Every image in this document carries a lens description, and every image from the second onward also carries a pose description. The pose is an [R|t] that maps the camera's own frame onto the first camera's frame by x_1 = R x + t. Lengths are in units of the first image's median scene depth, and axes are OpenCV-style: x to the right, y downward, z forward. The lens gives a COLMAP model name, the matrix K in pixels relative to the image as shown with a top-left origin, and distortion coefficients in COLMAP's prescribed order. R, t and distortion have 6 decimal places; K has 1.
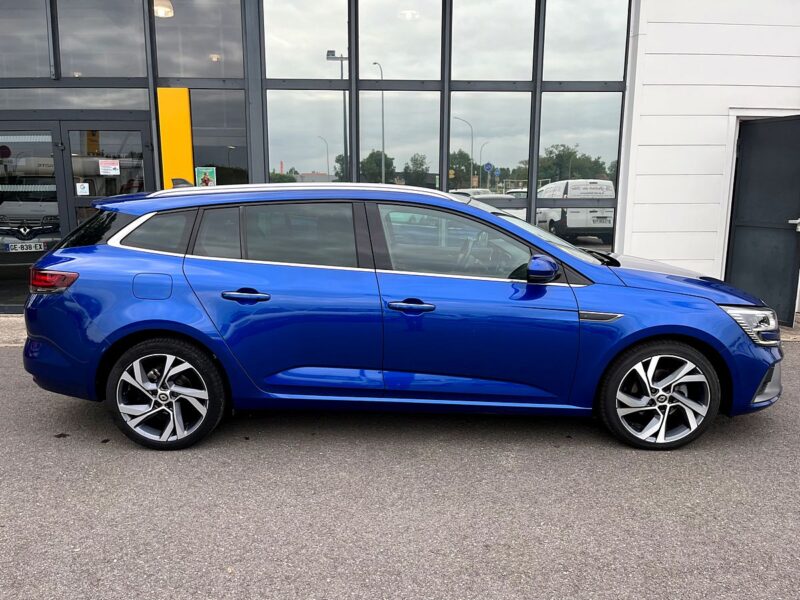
lens RADIAL K [[610.1, 0, 396.4], [0, 610.1, 300.3], [0, 0, 1]] dist [0.068860, -0.107318]
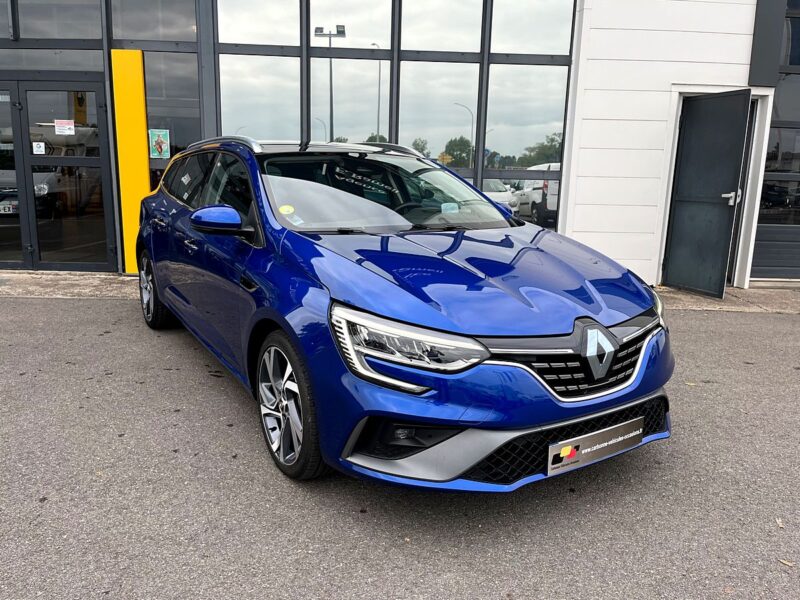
lens RADIAL K [[610.1, 0, 399.4], [0, 610.1, 303.0], [0, 0, 1]] dist [0.068860, -0.107318]
pose [[0.999698, 0.024275, 0.003804, 0.094173], [-0.024368, 0.999345, 0.026748, 0.035096], [-0.003152, -0.026833, 0.999635, -0.032087]]
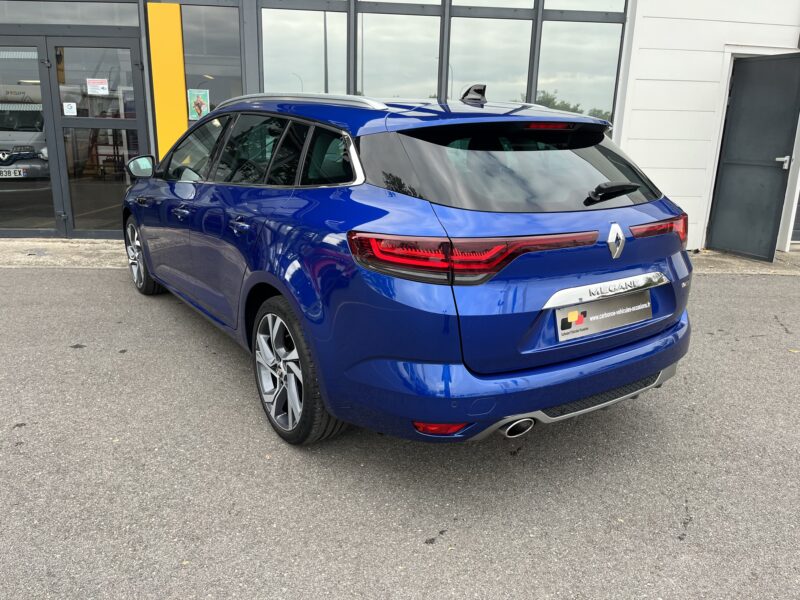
lens RADIAL K [[610.1, 0, 399.1], [0, 610.1, 303.4], [0, 0, 1]] dist [0.068860, -0.107318]
pose [[0.998747, 0.012205, 0.048533, -0.037307], [-0.016556, 0.995779, 0.090280, 0.028056], [-0.047226, -0.090971, 0.994733, -0.015363]]
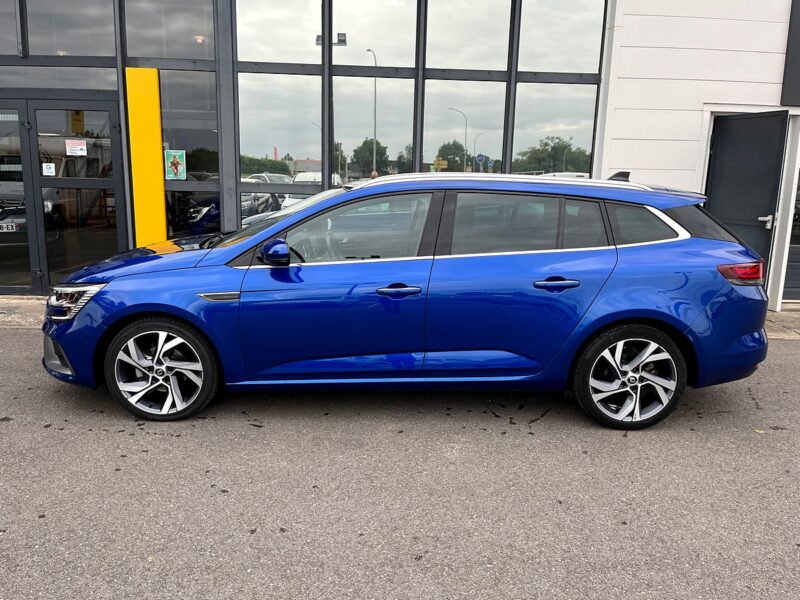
lens RADIAL K [[610.1, 0, 399.3], [0, 610.1, 299.7], [0, 0, 1]] dist [0.068860, -0.107318]
pose [[0.999661, 0.020430, 0.016123, 0.038759], [-0.020692, 0.999653, 0.016307, -0.000542], [-0.015784, -0.016635, 0.999737, 0.005371]]
